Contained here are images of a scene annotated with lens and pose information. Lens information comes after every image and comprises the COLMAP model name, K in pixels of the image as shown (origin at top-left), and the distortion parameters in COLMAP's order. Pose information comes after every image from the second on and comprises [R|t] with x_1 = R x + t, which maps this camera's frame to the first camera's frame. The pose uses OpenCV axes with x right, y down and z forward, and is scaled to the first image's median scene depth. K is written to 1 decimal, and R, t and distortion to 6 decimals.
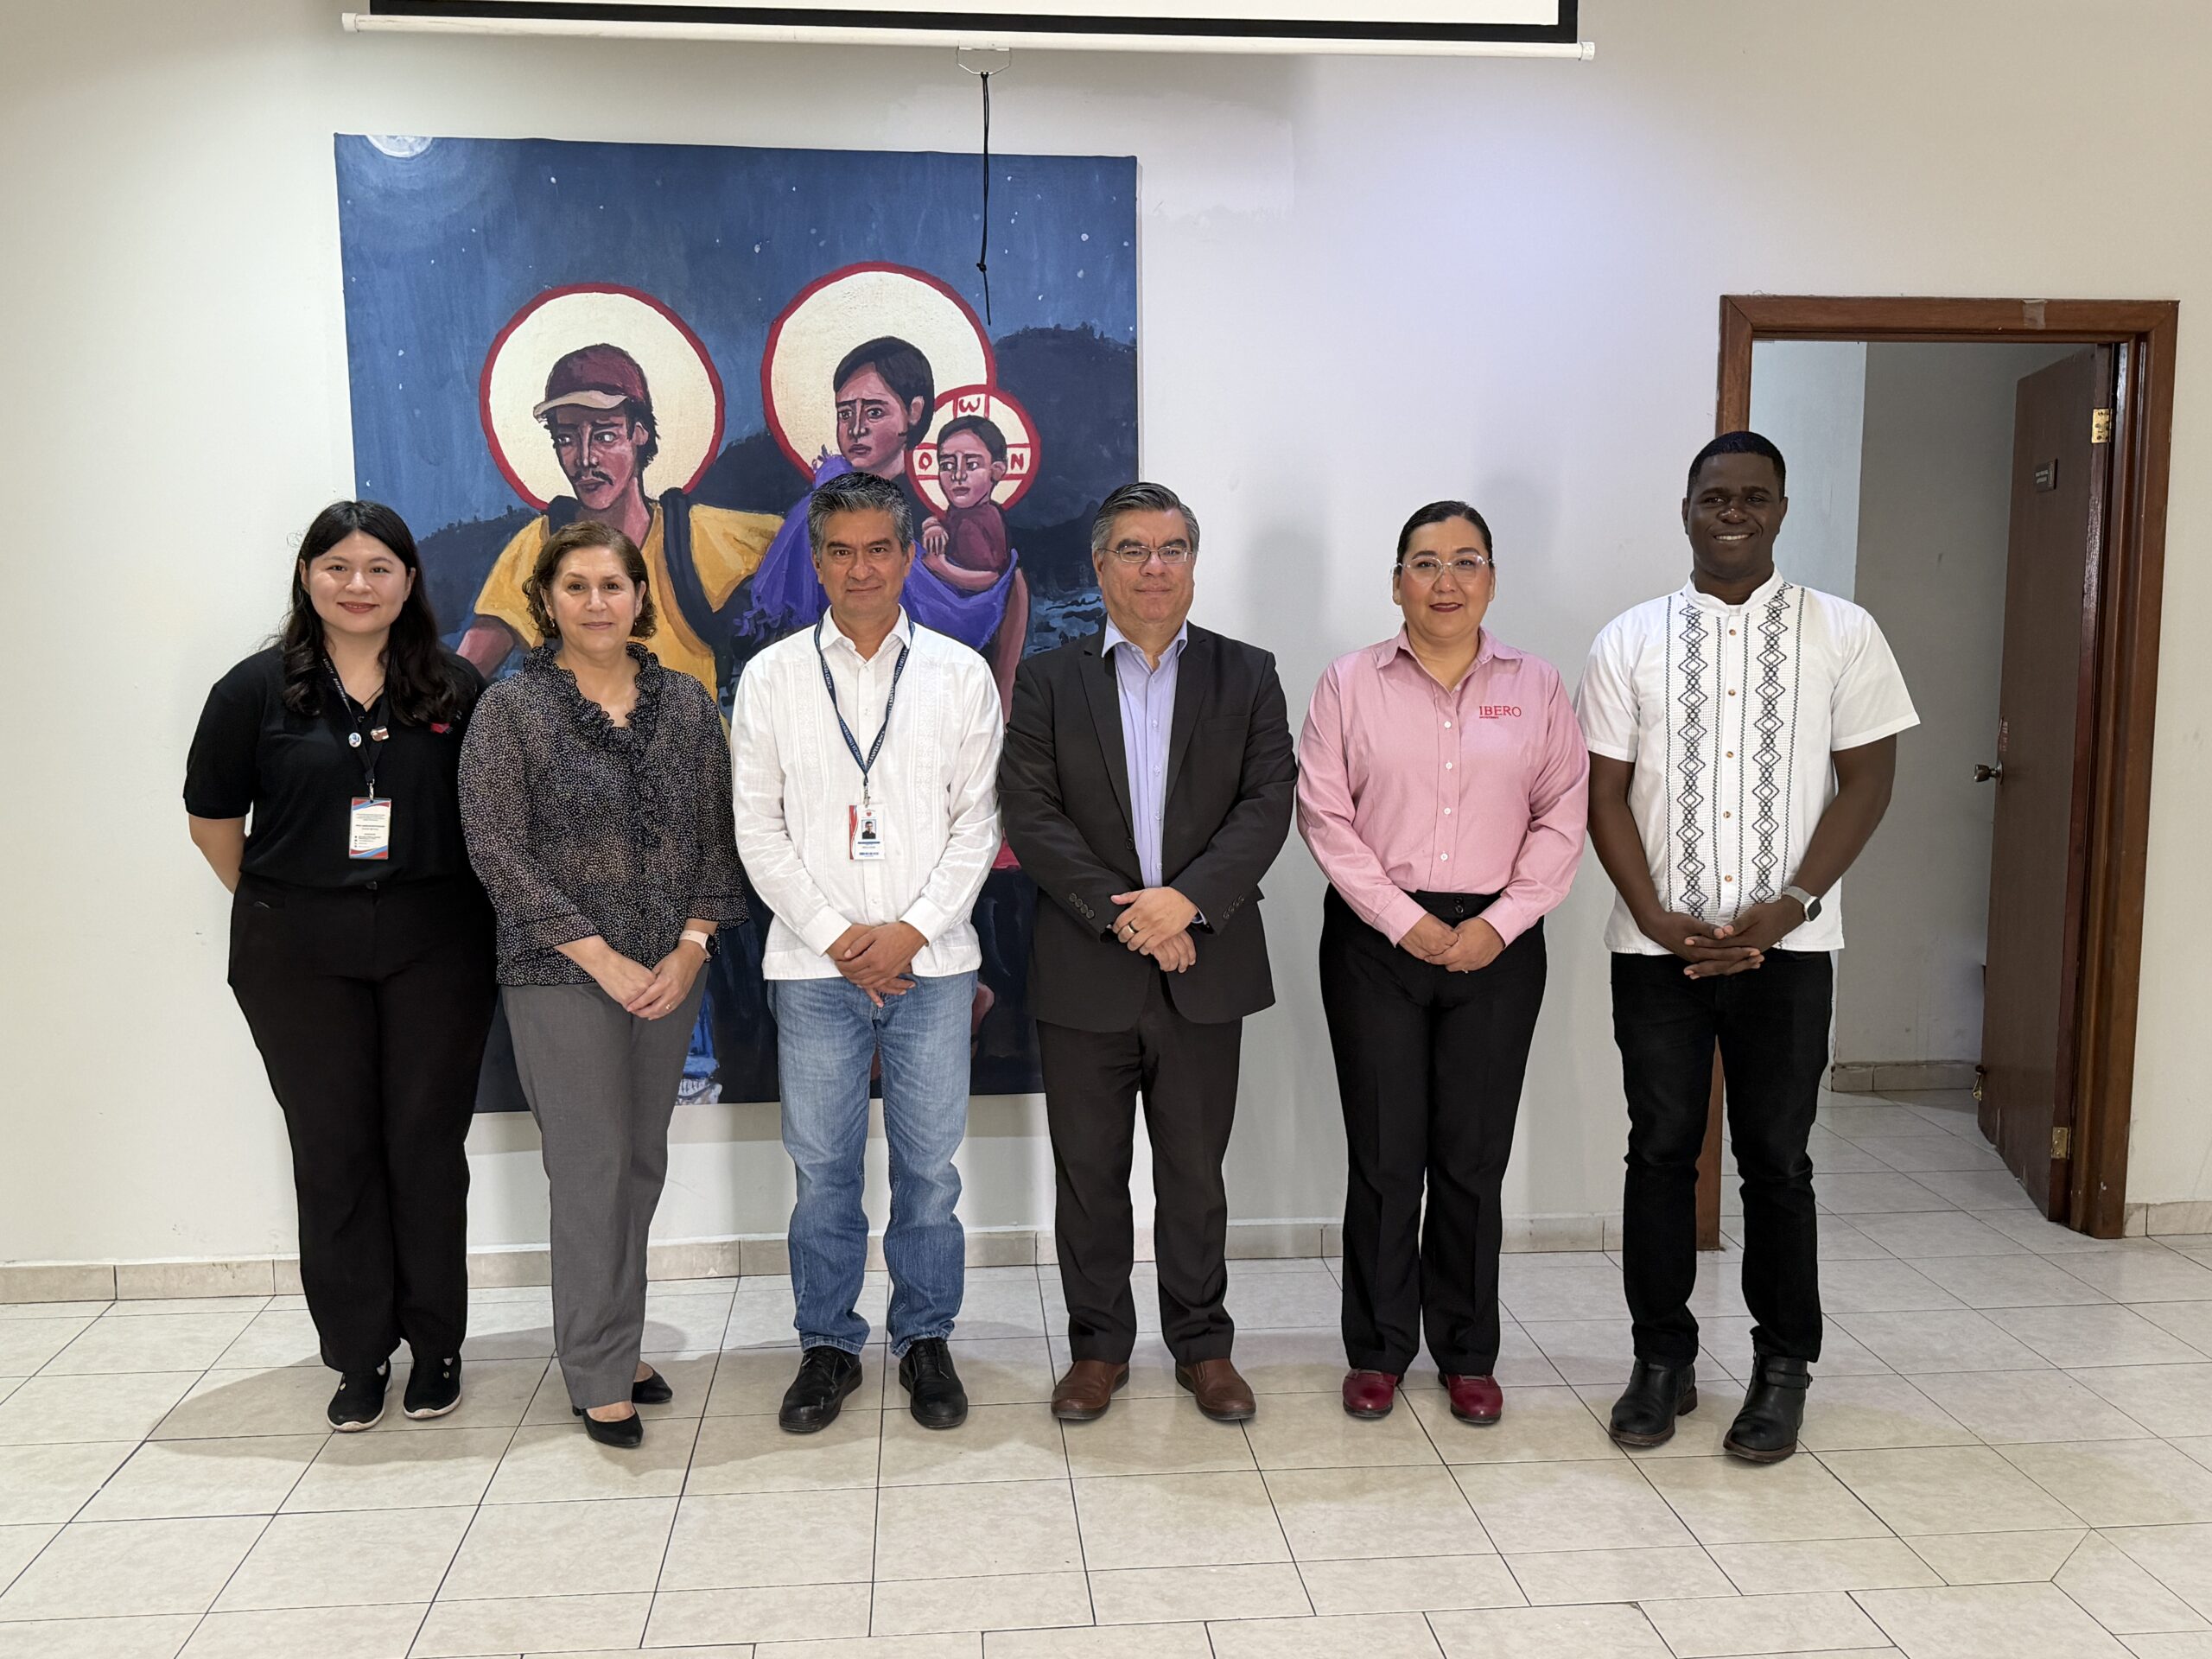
lens RADIAL K [[1975.8, 0, 1106.0], [0, 1975.8, 829.5], [0, 0, 1]] dist [0.303647, -0.481665]
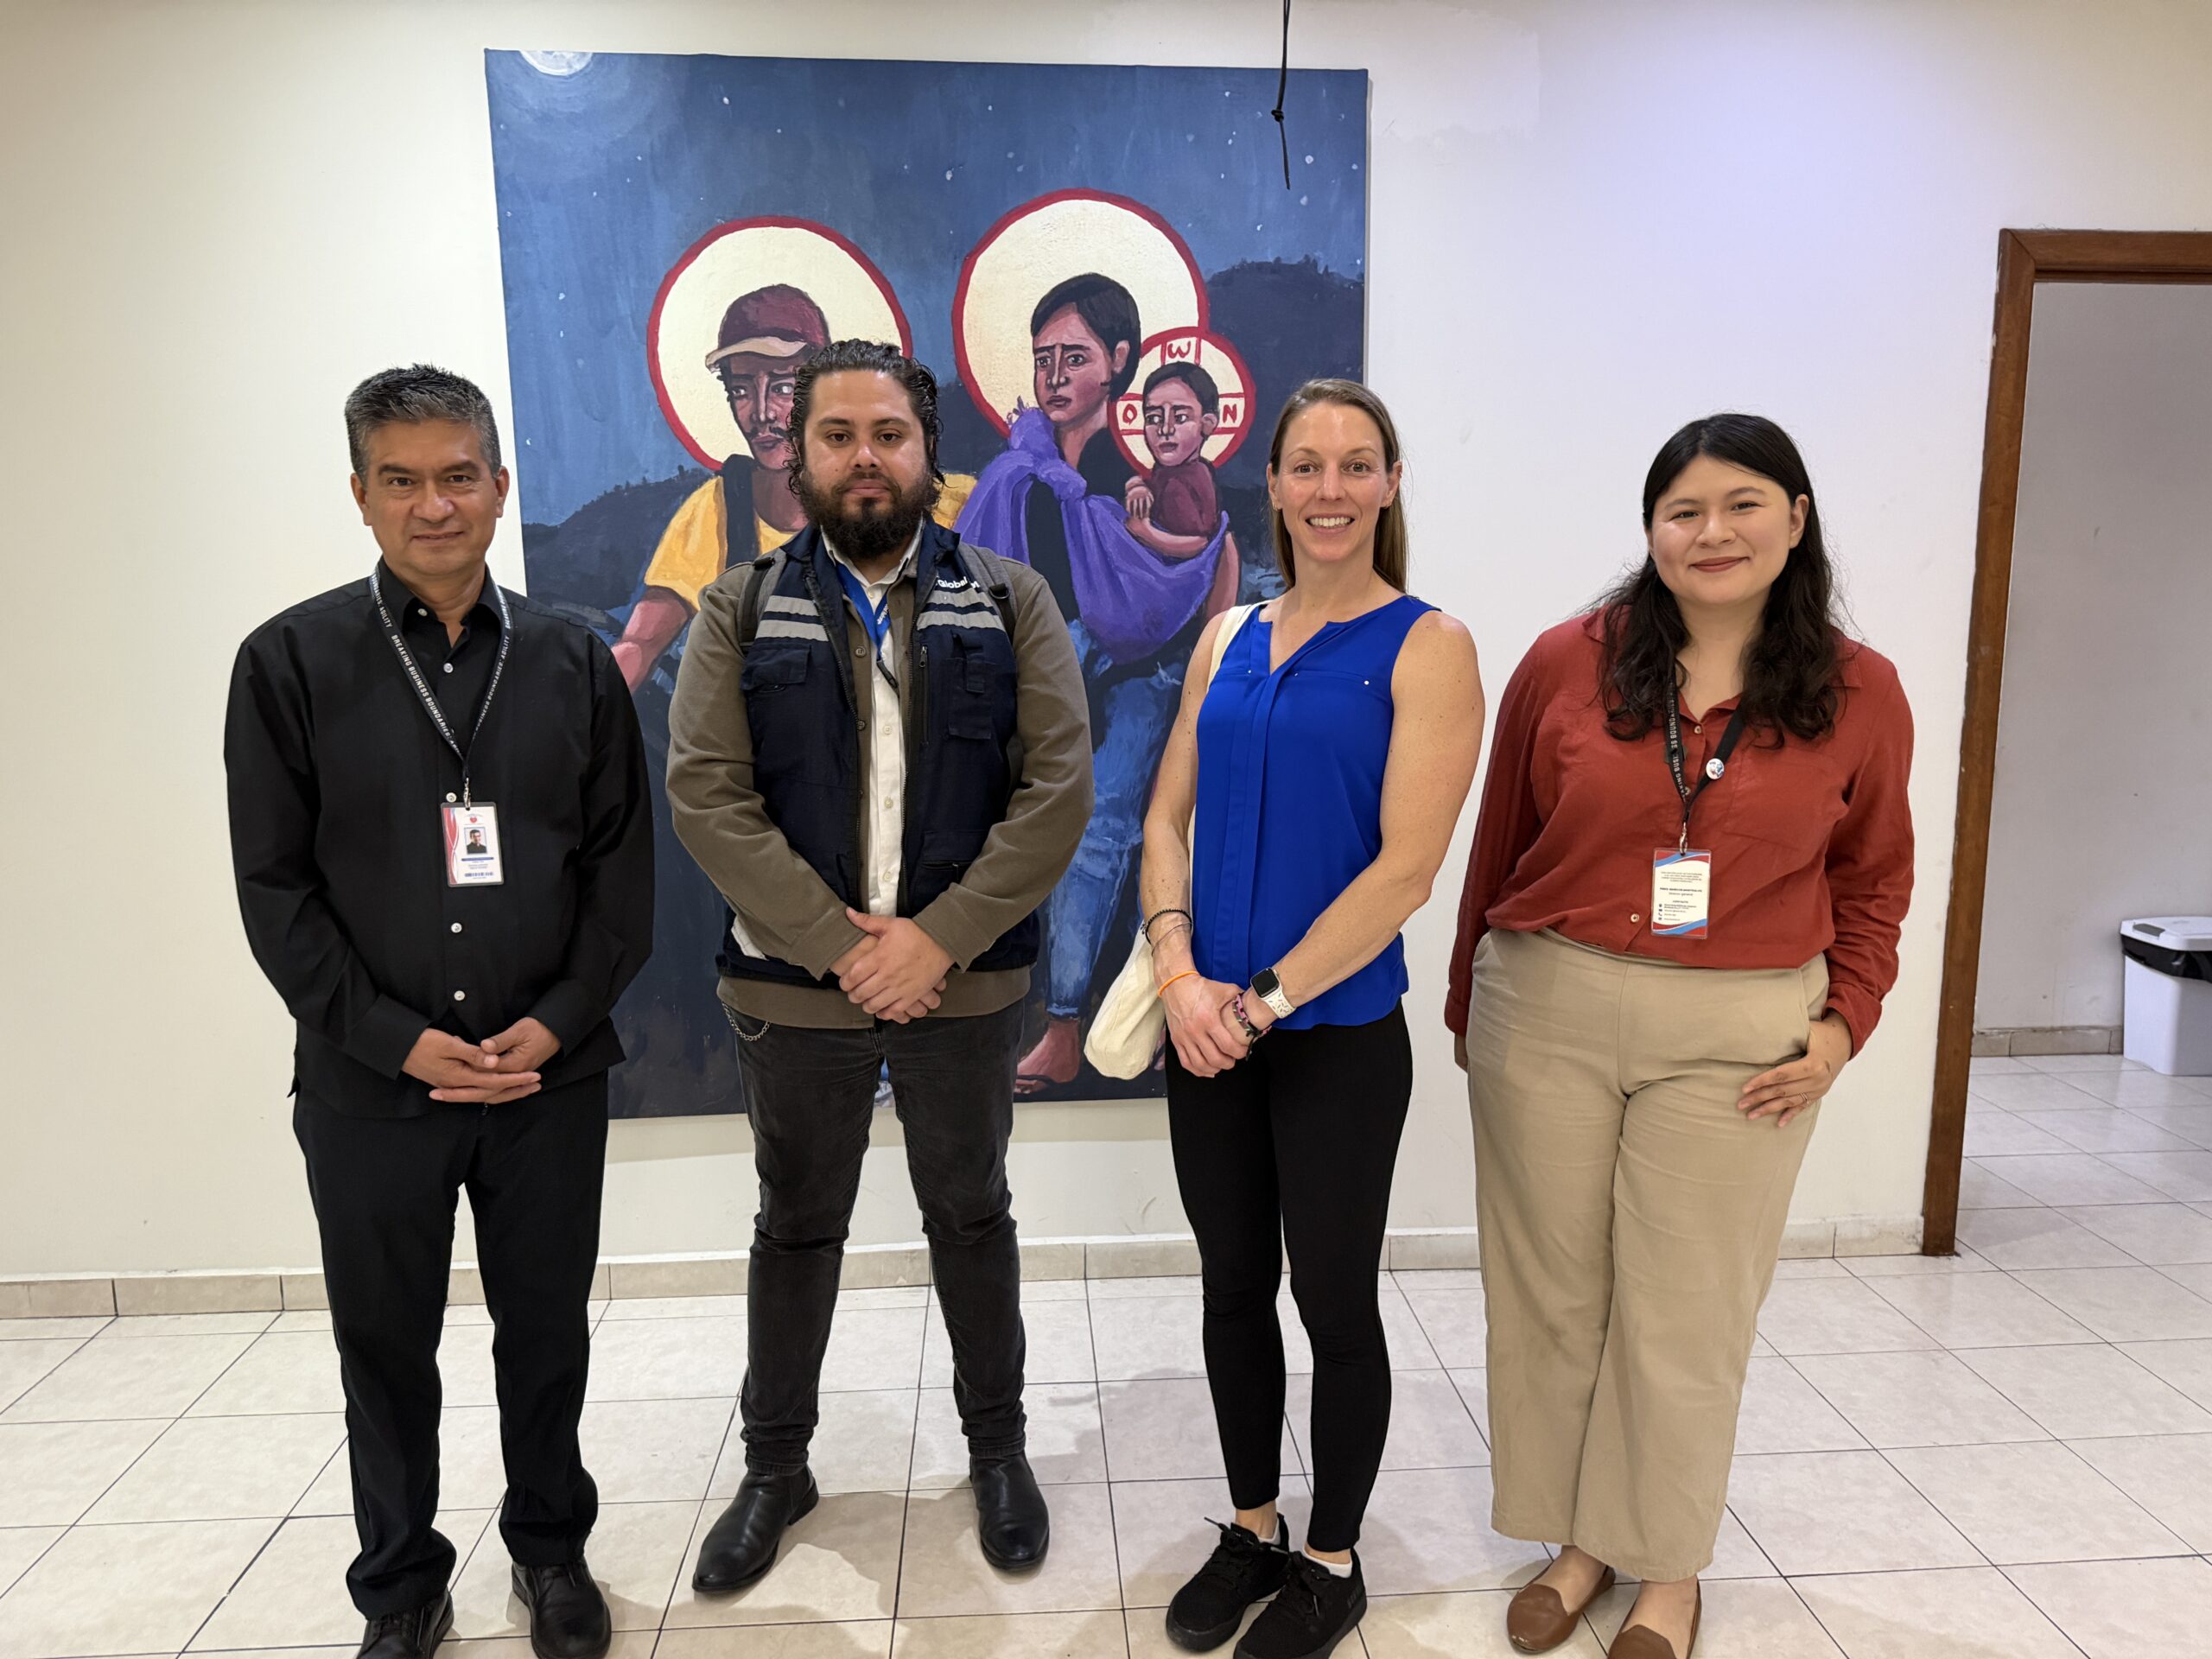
lens RADIAL K [[1465.8, 0, 1106.0], [0, 1465.8, 829.5], [0, 0, 1]] dist [0.175352, -0.181369]
pose [[0.999881, 0.000939, -0.015368, -0.091094], [-0.000291, 0.999113, 0.042117, -0.024195], [0.015394, -0.042108, 0.998994, 0.320271]]
